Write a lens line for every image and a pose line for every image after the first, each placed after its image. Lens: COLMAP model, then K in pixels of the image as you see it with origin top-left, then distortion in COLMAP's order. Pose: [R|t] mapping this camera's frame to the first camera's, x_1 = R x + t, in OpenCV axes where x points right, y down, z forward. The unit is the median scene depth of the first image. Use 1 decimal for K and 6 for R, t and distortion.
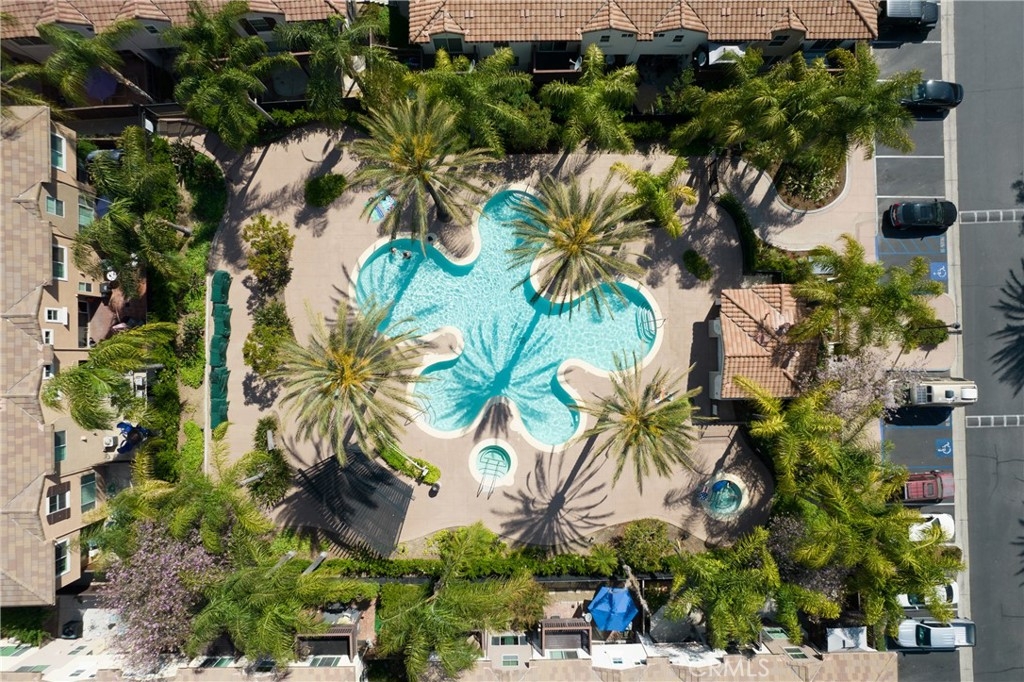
lens RADIAL K [[661.5, 0, 512.0], [0, 661.5, 341.0], [0, 0, 1]] dist [-0.089375, 0.089515]
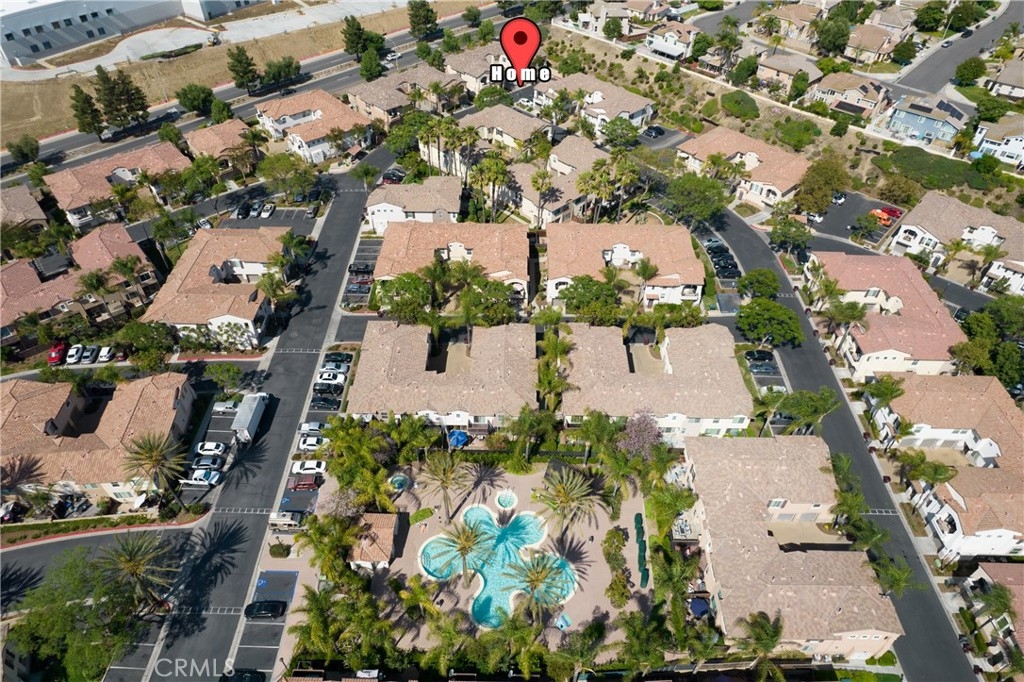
lens RADIAL K [[661.5, 0, 512.0], [0, 661.5, 341.0], [0, 0, 1]] dist [-0.089375, 0.089515]
pose [[-0.999371, -0.035175, 0.004488, -0.038285], [0.027087, -0.675554, 0.736812, -1.029305], [-0.022885, 0.736471, 0.676082, -0.809179]]
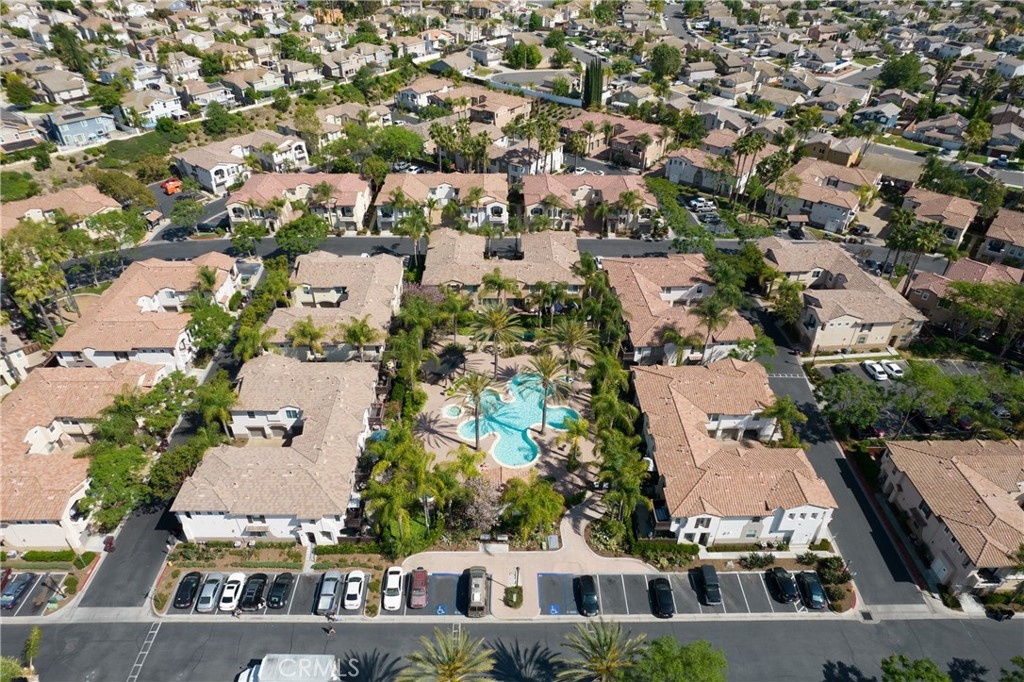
lens RADIAL K [[661.5, 0, 512.0], [0, 661.5, 341.0], [0, 0, 1]] dist [-0.089375, 0.089515]
pose [[0.002534, 0.570908, -0.821010, 1.645729], [-0.999973, 0.007102, 0.001853, -0.016330], [0.006888, 0.820984, 0.570910, -0.447608]]
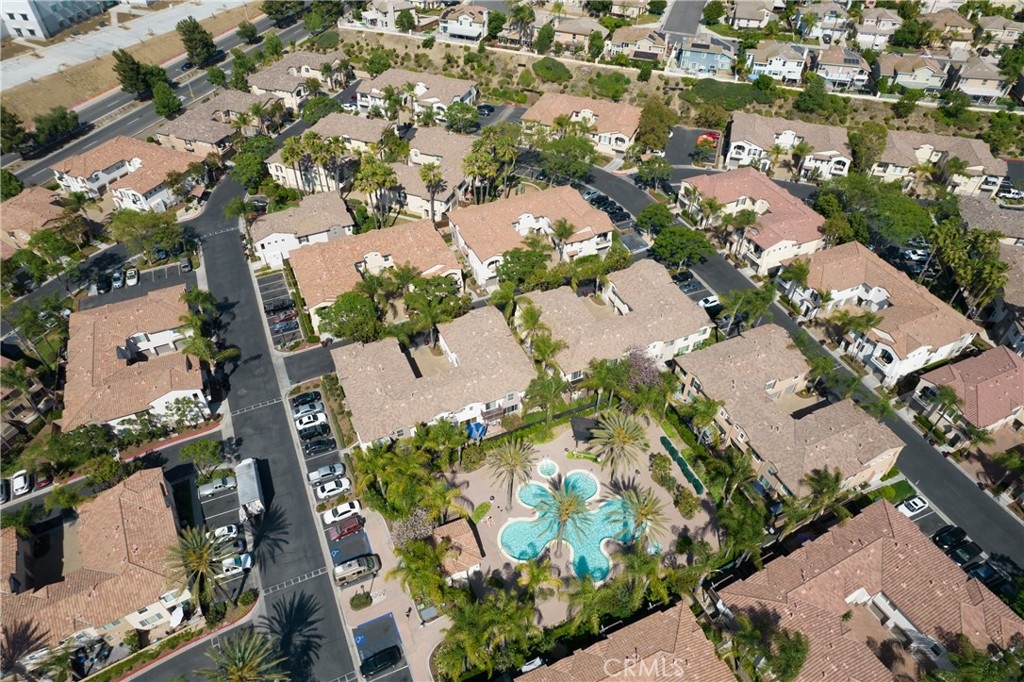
lens RADIAL K [[661.5, 0, 512.0], [0, 661.5, 341.0], [0, 0, 1]] dist [-0.089375, 0.089515]
pose [[-0.918273, 0.259038, -0.299457, 0.626010], [-0.395801, -0.621193, 0.676359, -0.982965], [-0.010818, 0.739607, 0.672952, -0.782194]]
